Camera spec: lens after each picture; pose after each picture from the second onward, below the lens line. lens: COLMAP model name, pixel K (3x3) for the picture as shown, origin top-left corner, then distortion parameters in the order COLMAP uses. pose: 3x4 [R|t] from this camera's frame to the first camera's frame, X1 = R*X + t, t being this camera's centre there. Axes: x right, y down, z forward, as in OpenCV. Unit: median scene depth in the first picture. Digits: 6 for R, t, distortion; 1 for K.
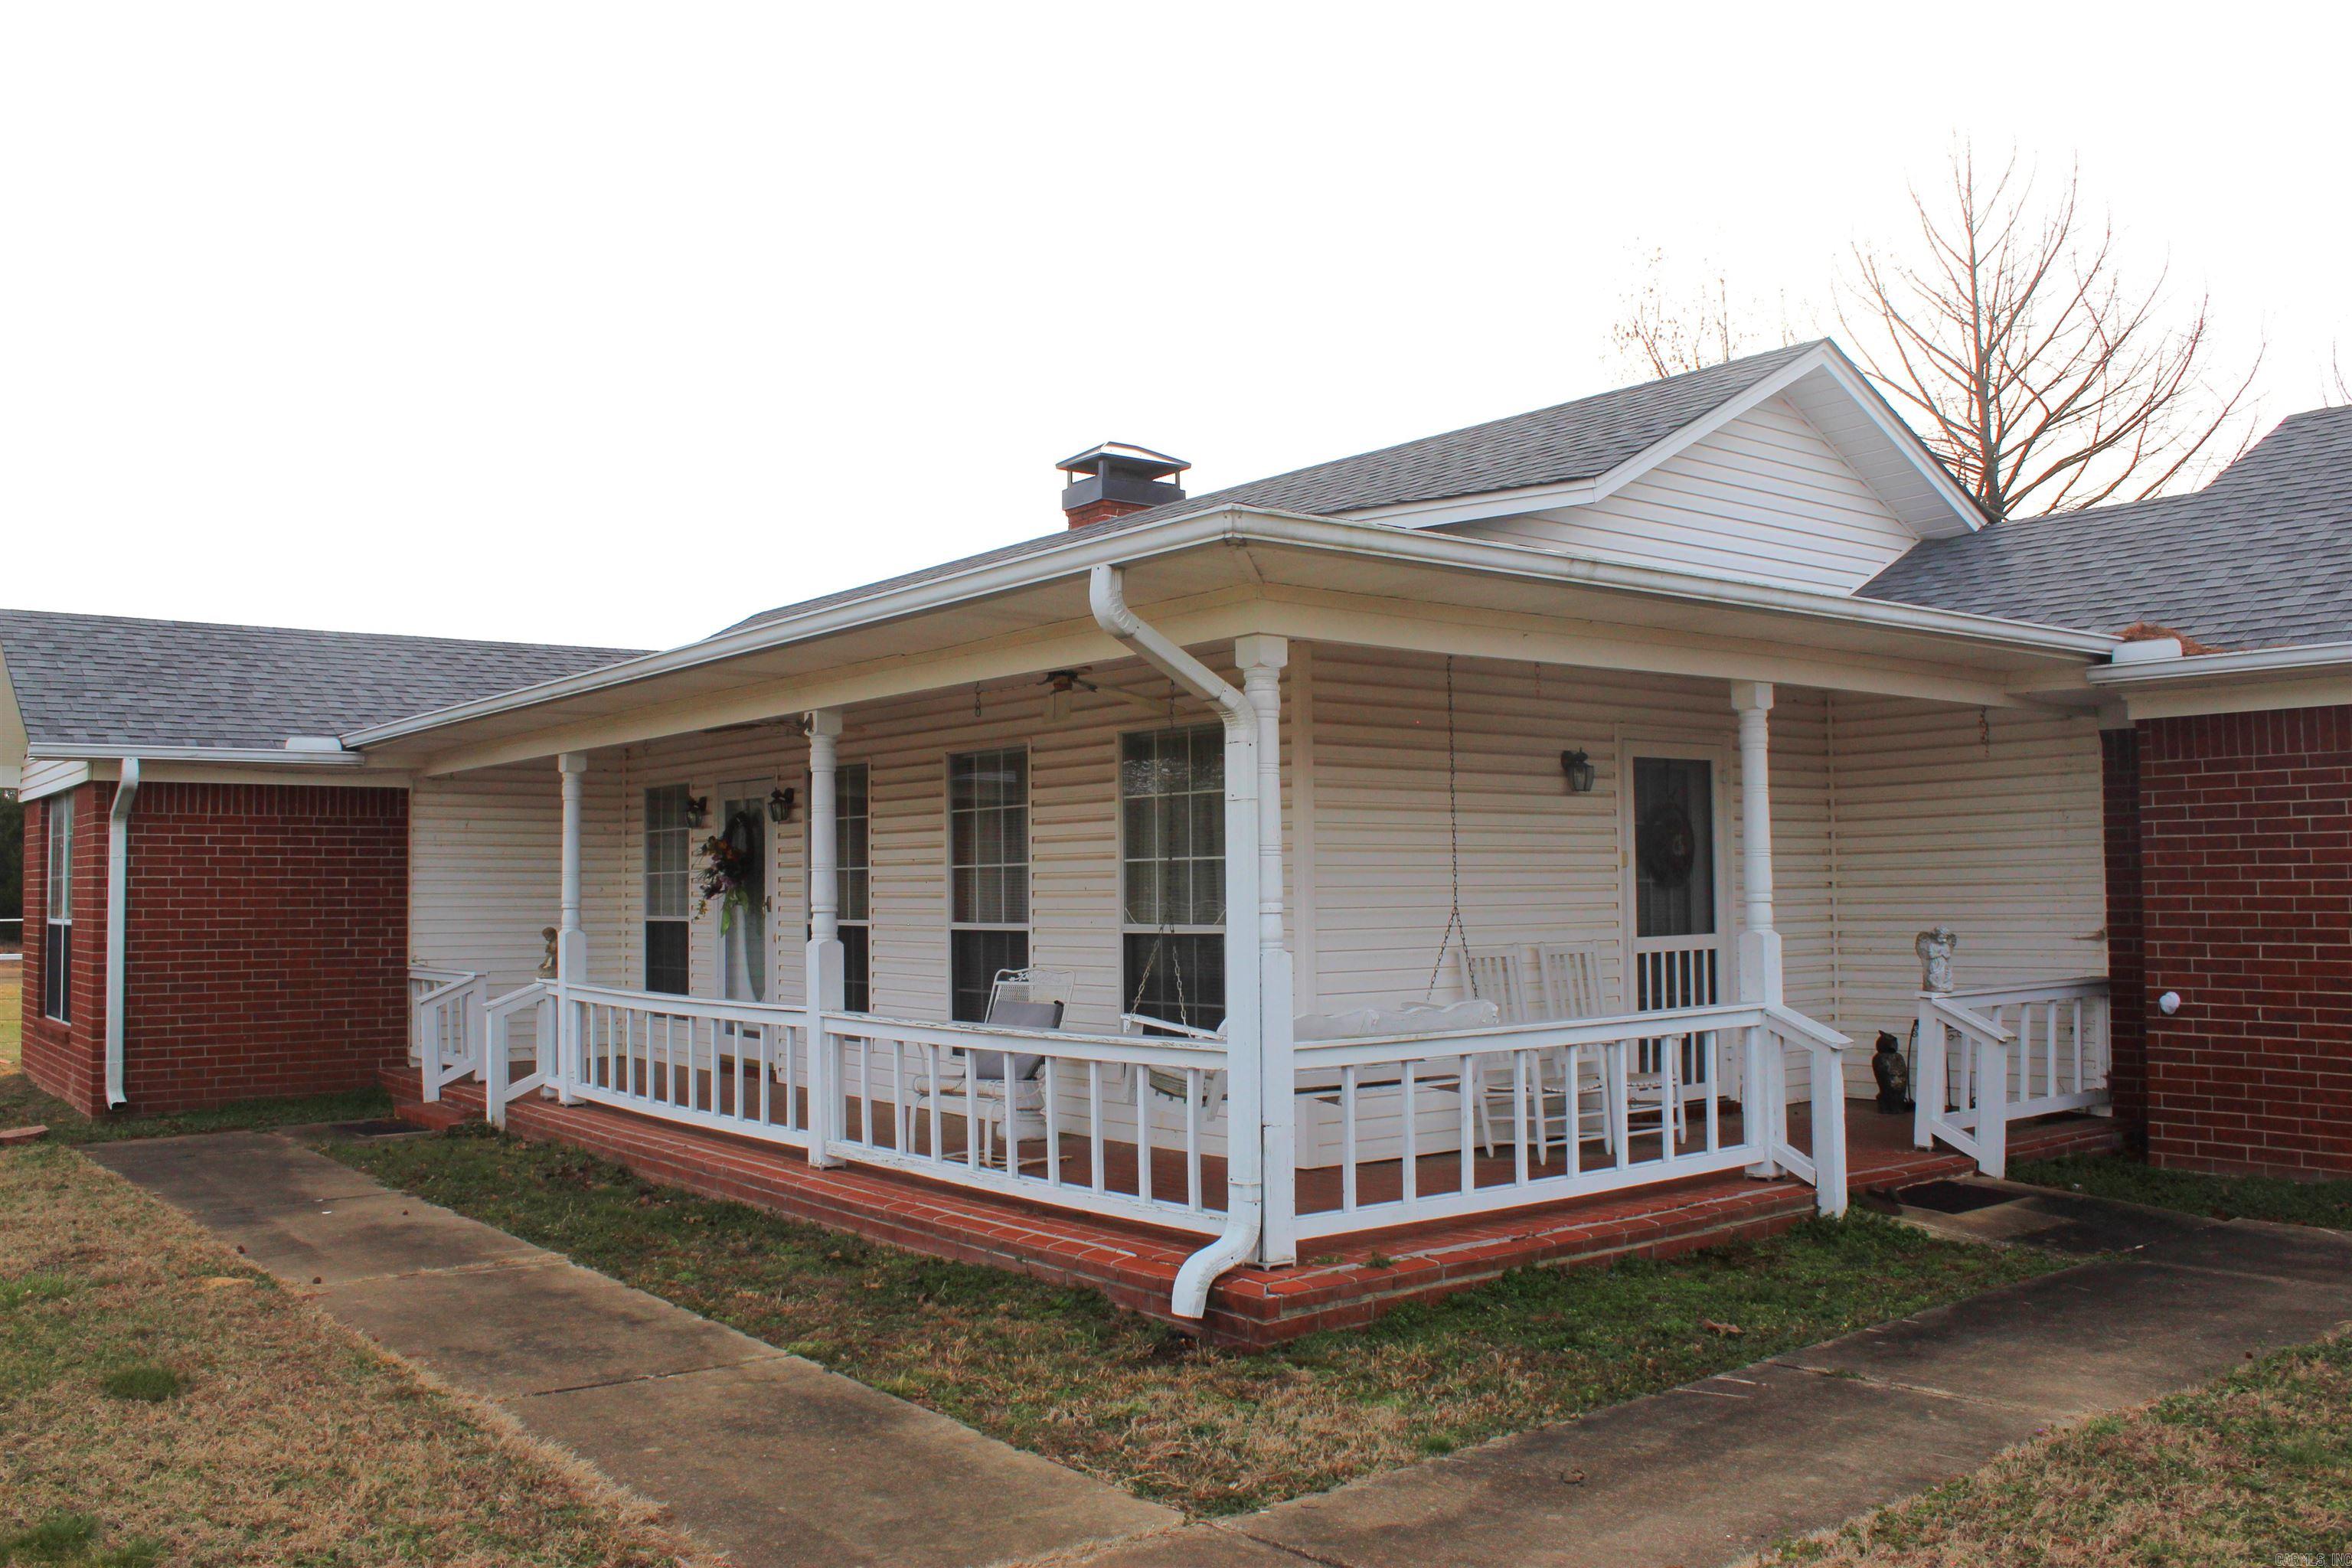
lens RADIAL K [[1896.0, 0, 1171.6], [0, 1896.0, 824.6], [0, 0, 1]] dist [-0.080492, 0.004053]
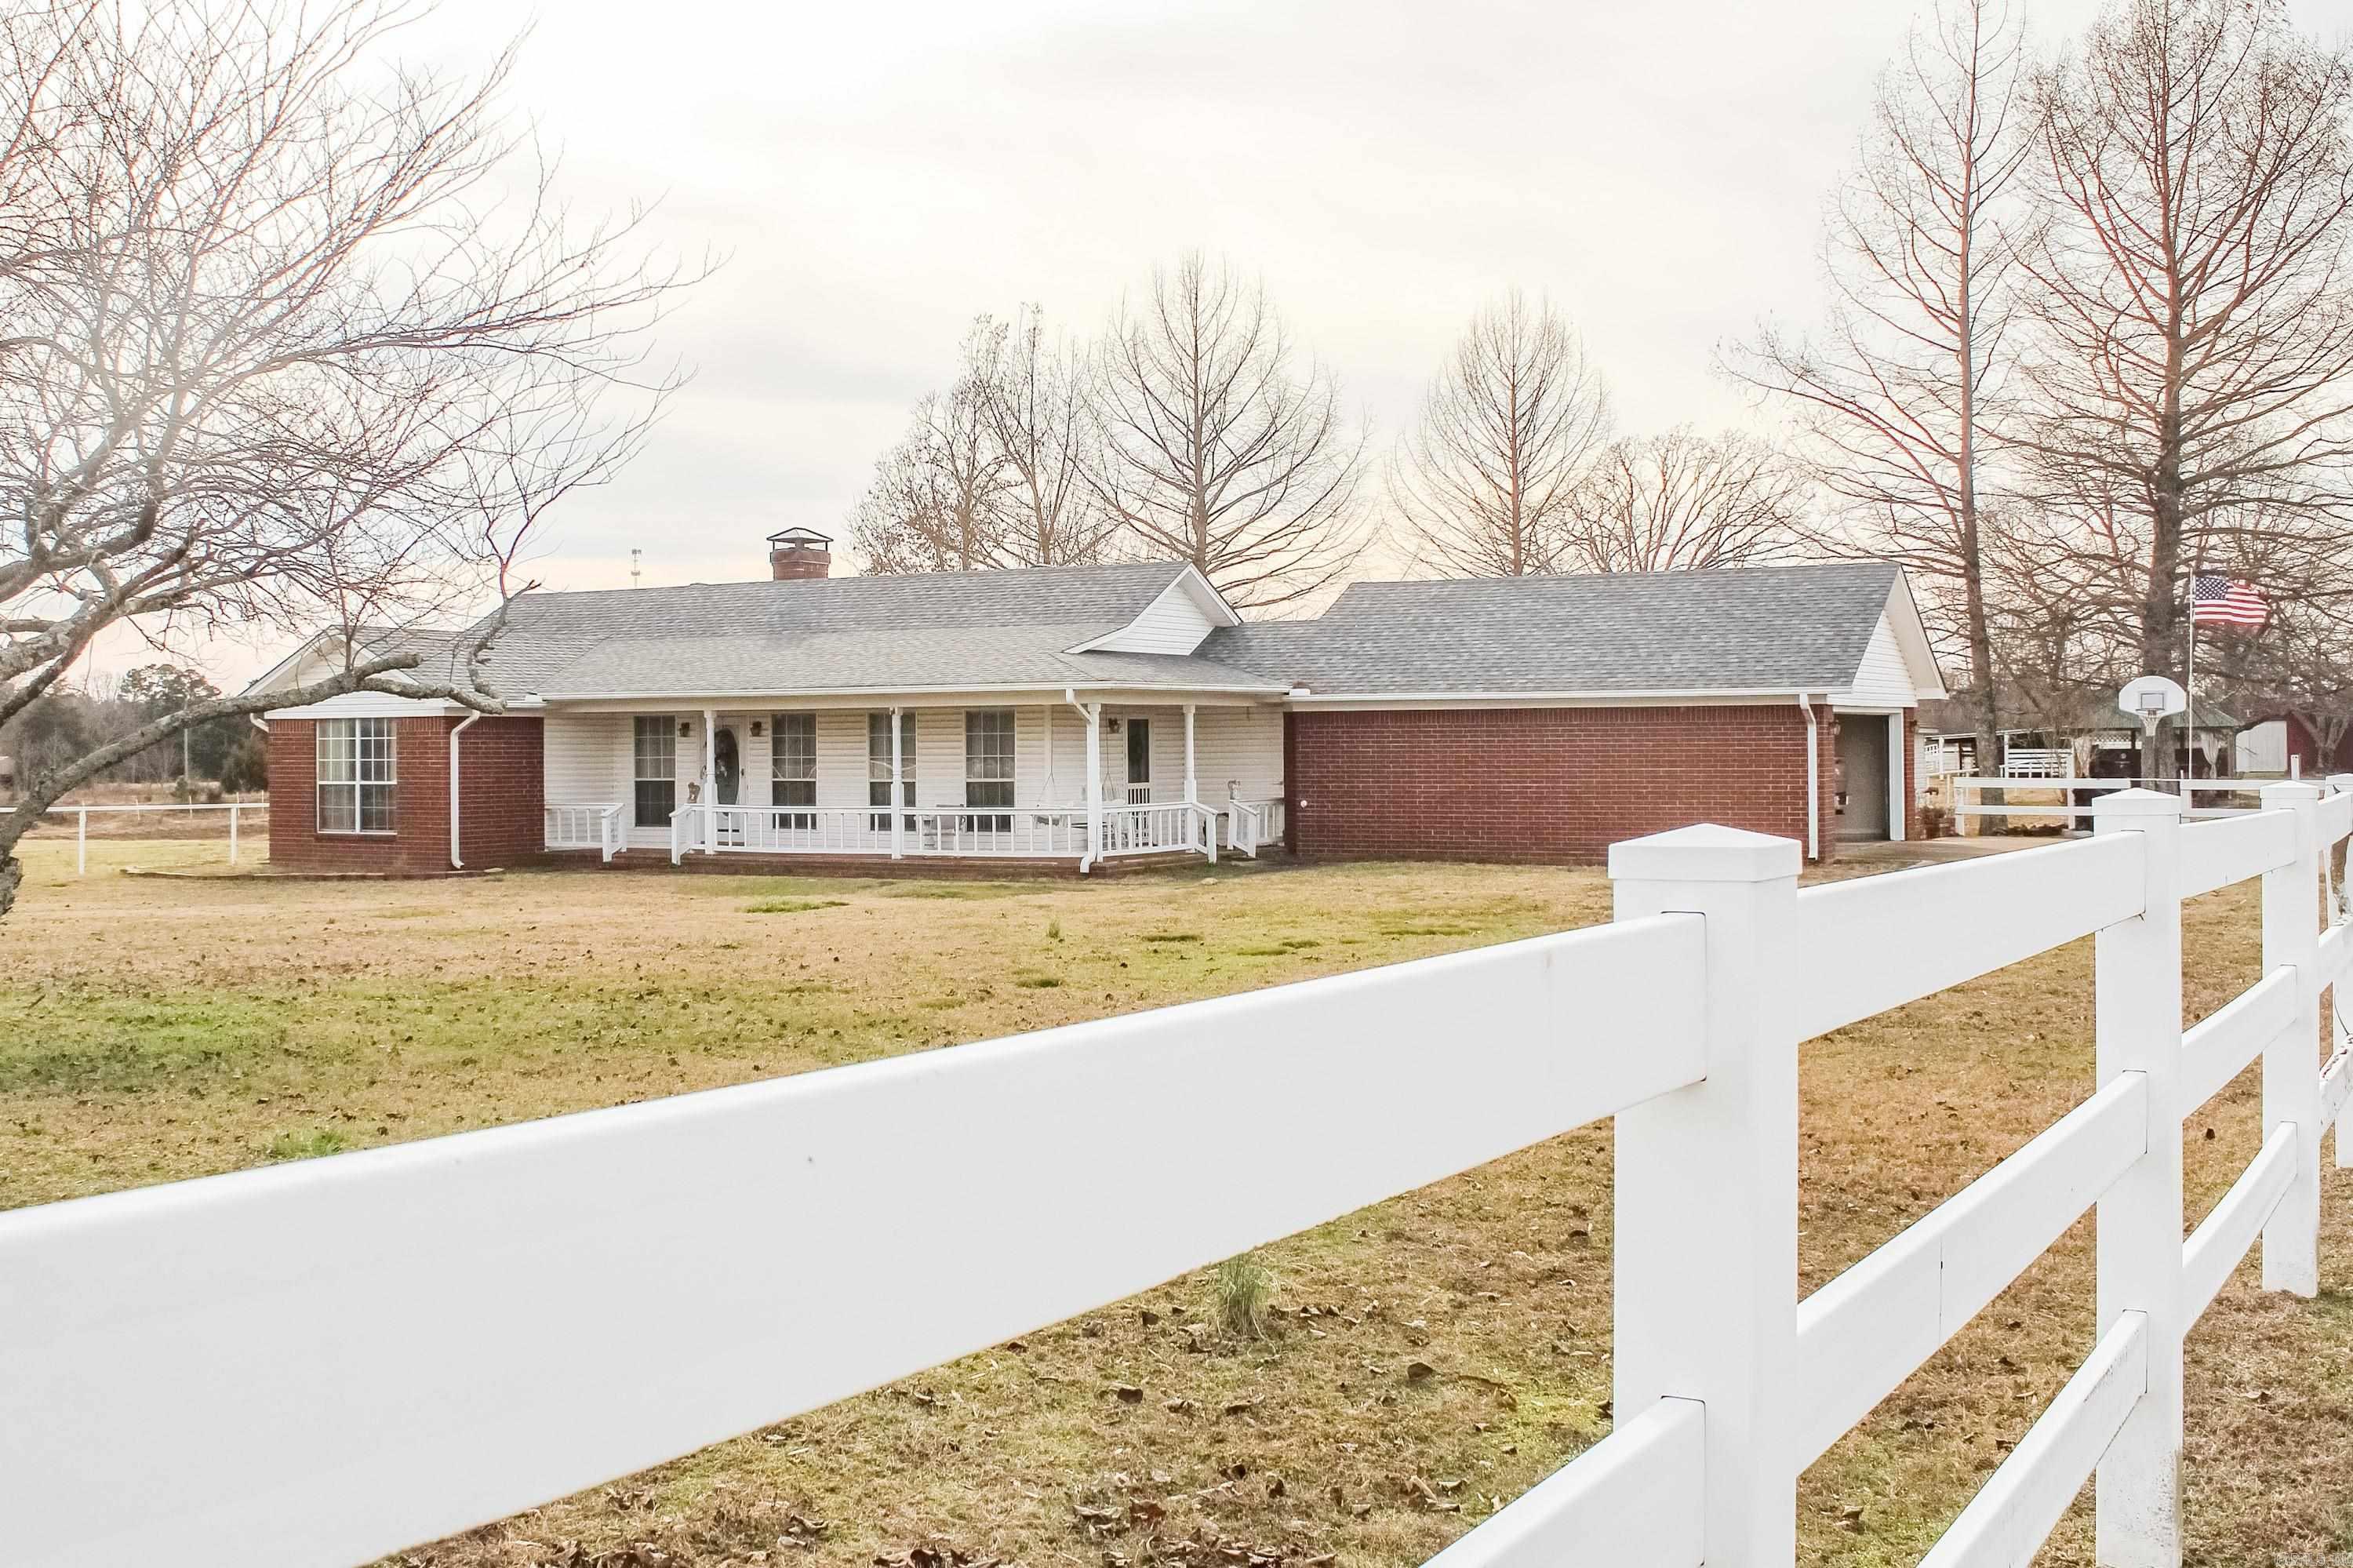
lens RADIAL K [[1941.9, 0, 1172.3], [0, 1941.9, 764.7], [0, 0, 1]] dist [-0.156247, 0.139412]
pose [[0.910232, 0.004753, 0.414072, -0.854157], [-0.017368, 0.999492, 0.026706, -0.045417], [-0.413735, -0.031500, 0.909852, -1.580437]]
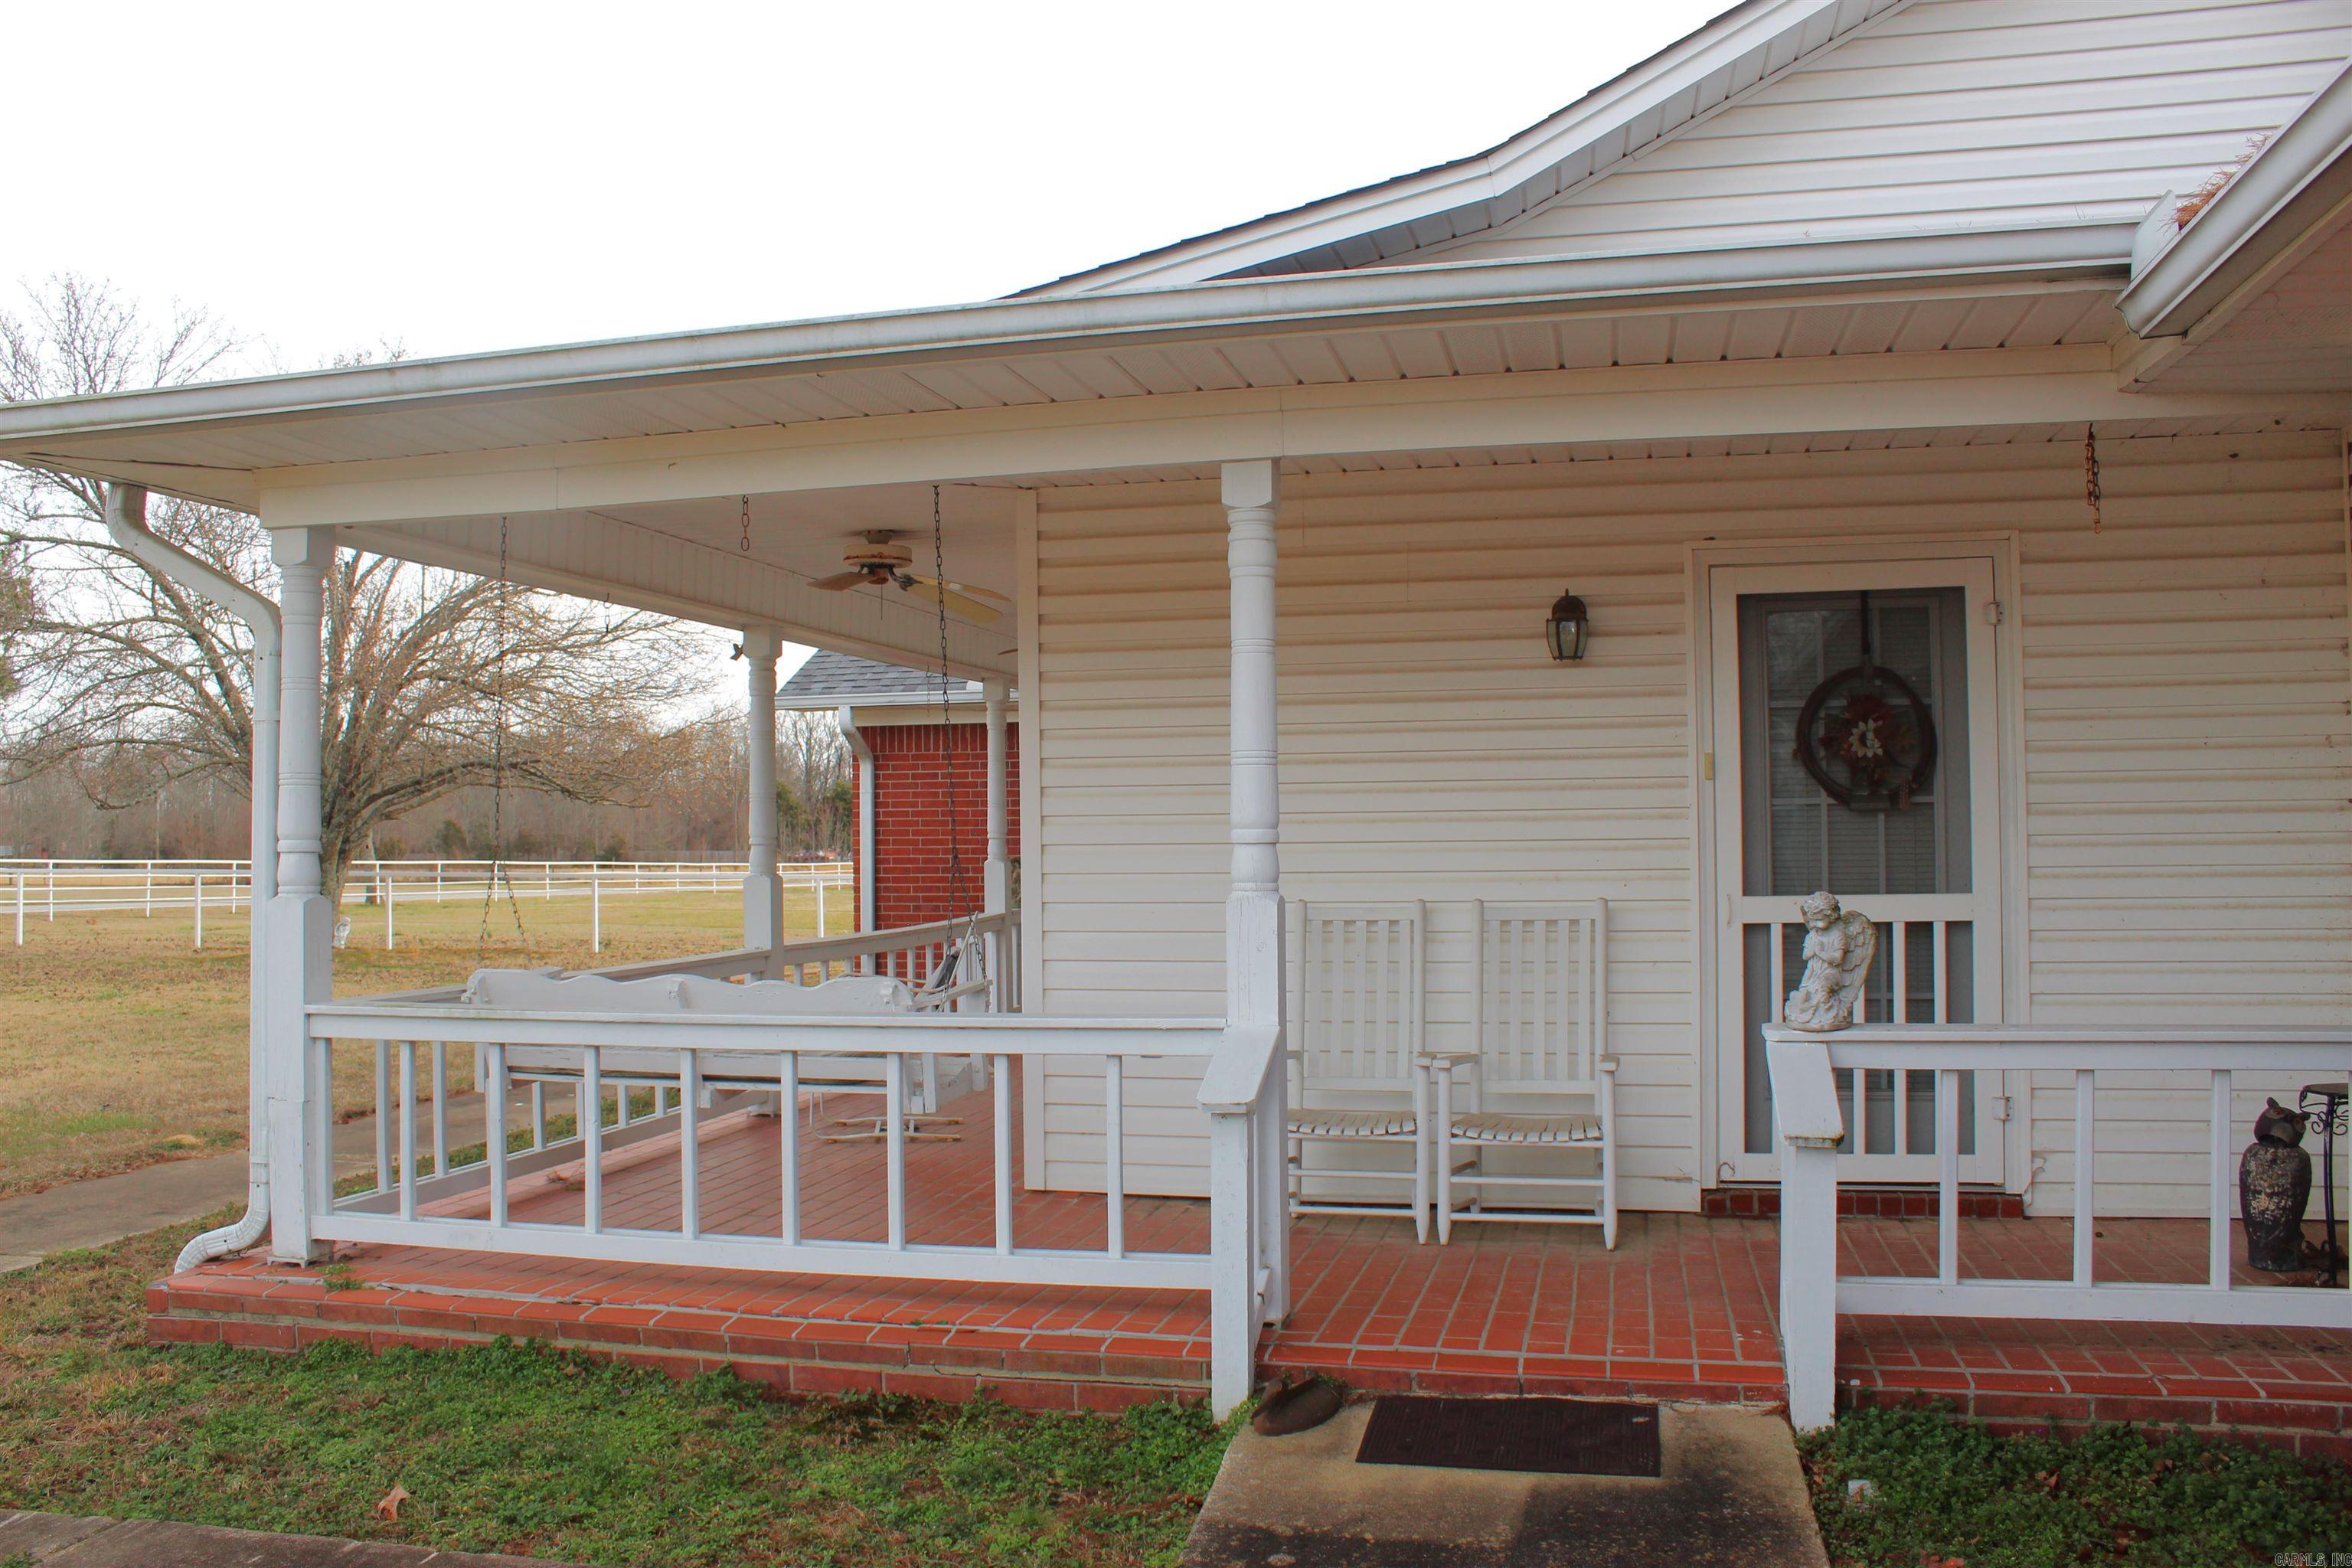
lens RADIAL K [[1941.0, 0, 1171.8], [0, 1941.0, 764.7], [0, 0, 1]] dist [-0.156247, 0.139412]
pose [[0.637328, -0.024044, -0.770218, 0.583441], [0.031350, 0.999495, -0.005261, 0.015395], [0.769955, -0.020794, 0.637759, 0.464401]]
